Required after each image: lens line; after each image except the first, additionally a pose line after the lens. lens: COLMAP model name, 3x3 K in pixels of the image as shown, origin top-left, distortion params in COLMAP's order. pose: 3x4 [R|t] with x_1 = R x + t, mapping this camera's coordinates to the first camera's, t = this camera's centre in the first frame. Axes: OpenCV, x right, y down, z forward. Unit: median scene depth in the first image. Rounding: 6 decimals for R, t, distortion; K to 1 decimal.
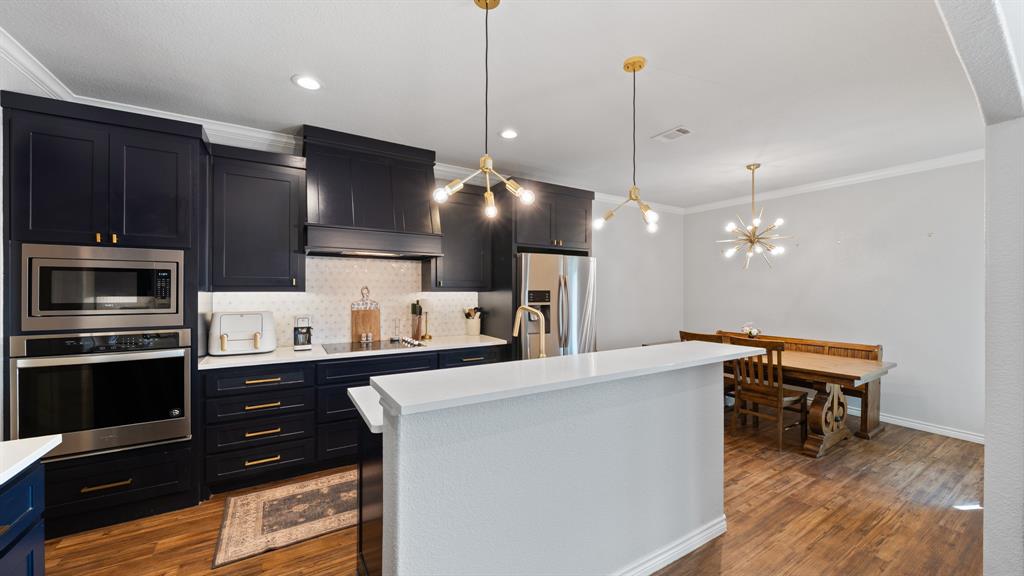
lens RADIAL K [[375.8, 0, 509.5], [0, 375.8, 290.1], [0, 0, 1]] dist [-0.001909, -0.000247]
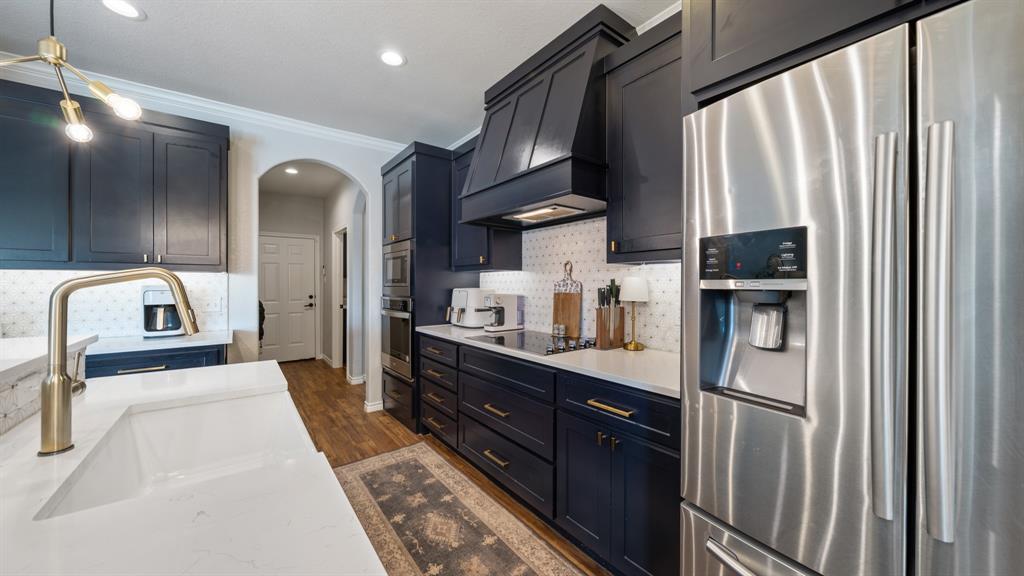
lens RADIAL K [[361.8, 0, 511.3], [0, 361.8, 285.8], [0, 0, 1]] dist [-0.001728, -0.000194]
pose [[0.107978, 0.002615, -0.994150, 0.332865], [-0.000653, 0.999997, 0.002559, 0.039818], [0.994153, 0.000373, 0.107979, 0.882921]]
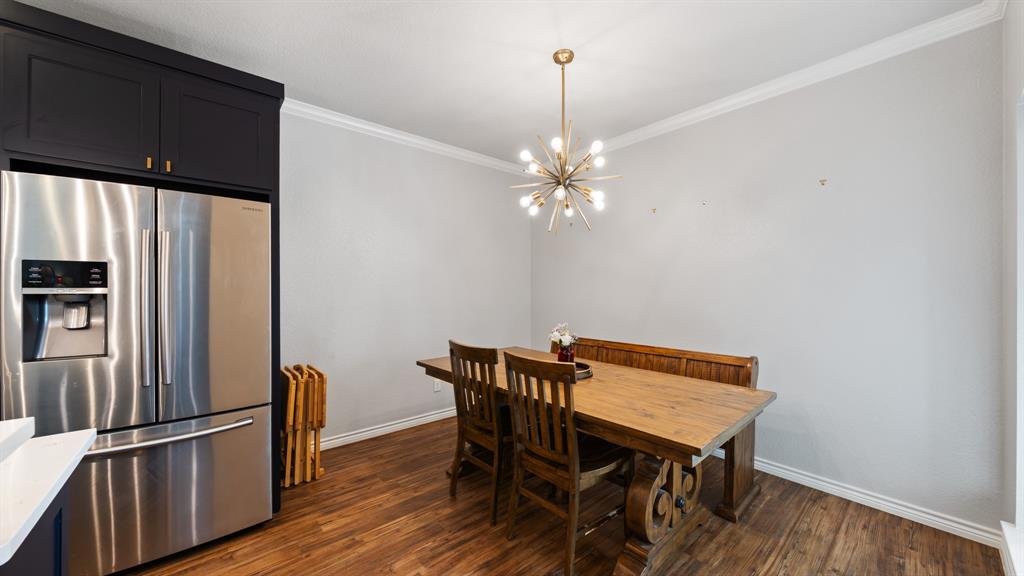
lens RADIAL K [[365.1, 0, 511.6], [0, 365.1, 288.8], [0, 0, 1]] dist [-0.005010, -0.000228]
pose [[0.987248, -0.002078, 0.159174, 0.571882], [0.002577, 0.999992, -0.002928, 0.039405], [-0.159167, 0.003301, 0.987246, 0.539505]]
